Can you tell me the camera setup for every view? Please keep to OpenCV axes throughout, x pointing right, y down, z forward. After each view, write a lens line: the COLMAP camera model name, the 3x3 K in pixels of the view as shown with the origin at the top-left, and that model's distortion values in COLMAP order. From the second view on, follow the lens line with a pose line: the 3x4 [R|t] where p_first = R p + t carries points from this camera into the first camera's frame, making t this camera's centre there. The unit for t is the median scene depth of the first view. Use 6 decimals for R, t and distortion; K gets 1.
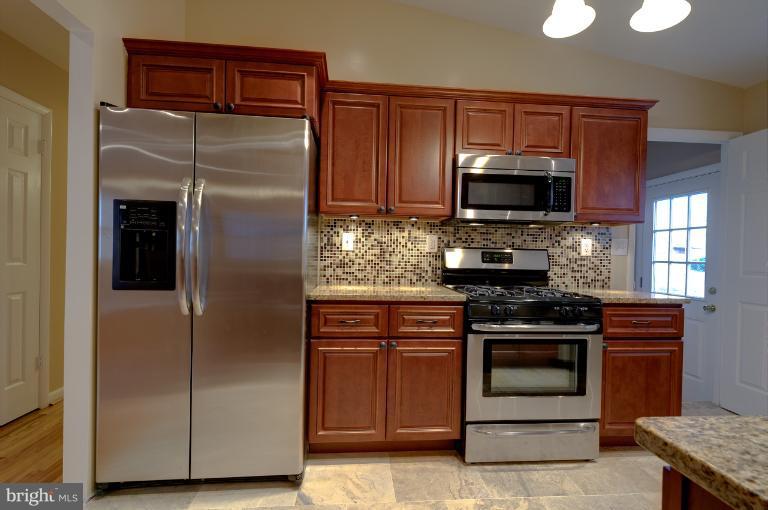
lens RADIAL K [[367.5, 0, 380.6], [0, 367.5, 257.1], [0, 0, 1]] dist [0.002956, 0.000333]
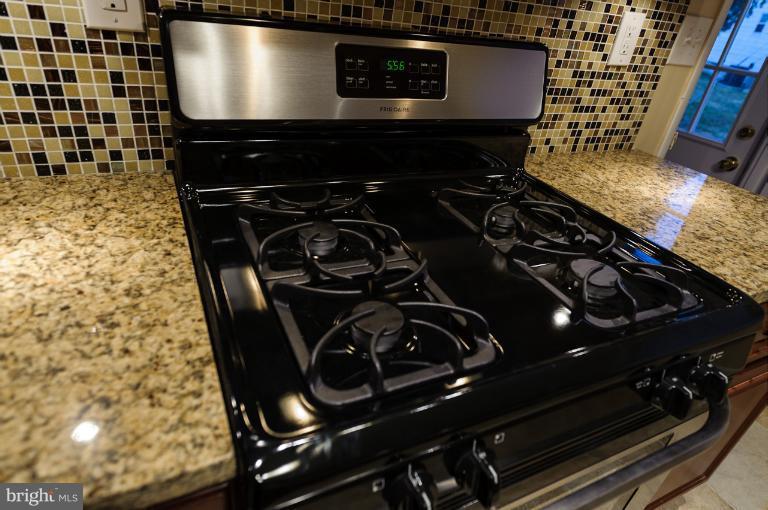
lens RADIAL K [[462.3, 0, 390.8], [0, 462.3, 260.7], [0, 0, 1]] dist [-0.001098, 0.006316]
pose [[0.920978, -0.121614, 0.370149, 0.170832], [-0.096735, 0.848915, 0.519602, -0.055394], [-0.377416, -0.514348, 0.770067, 0.655415]]
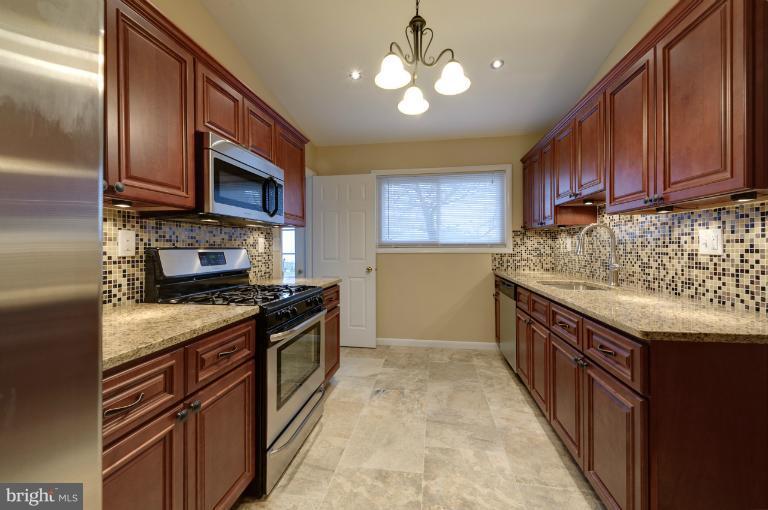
lens RADIAL K [[312.3, 0, 389.4], [0, 312.3, 247.2], [0, 0, 1]] dist [0.007959, -0.002777]
pose [[0.212040, -0.022039, 0.977012, -0.317066], [0.013889, 0.999713, 0.019537, -0.034146], [-0.977162, 0.009427, 0.212285, 0.410636]]
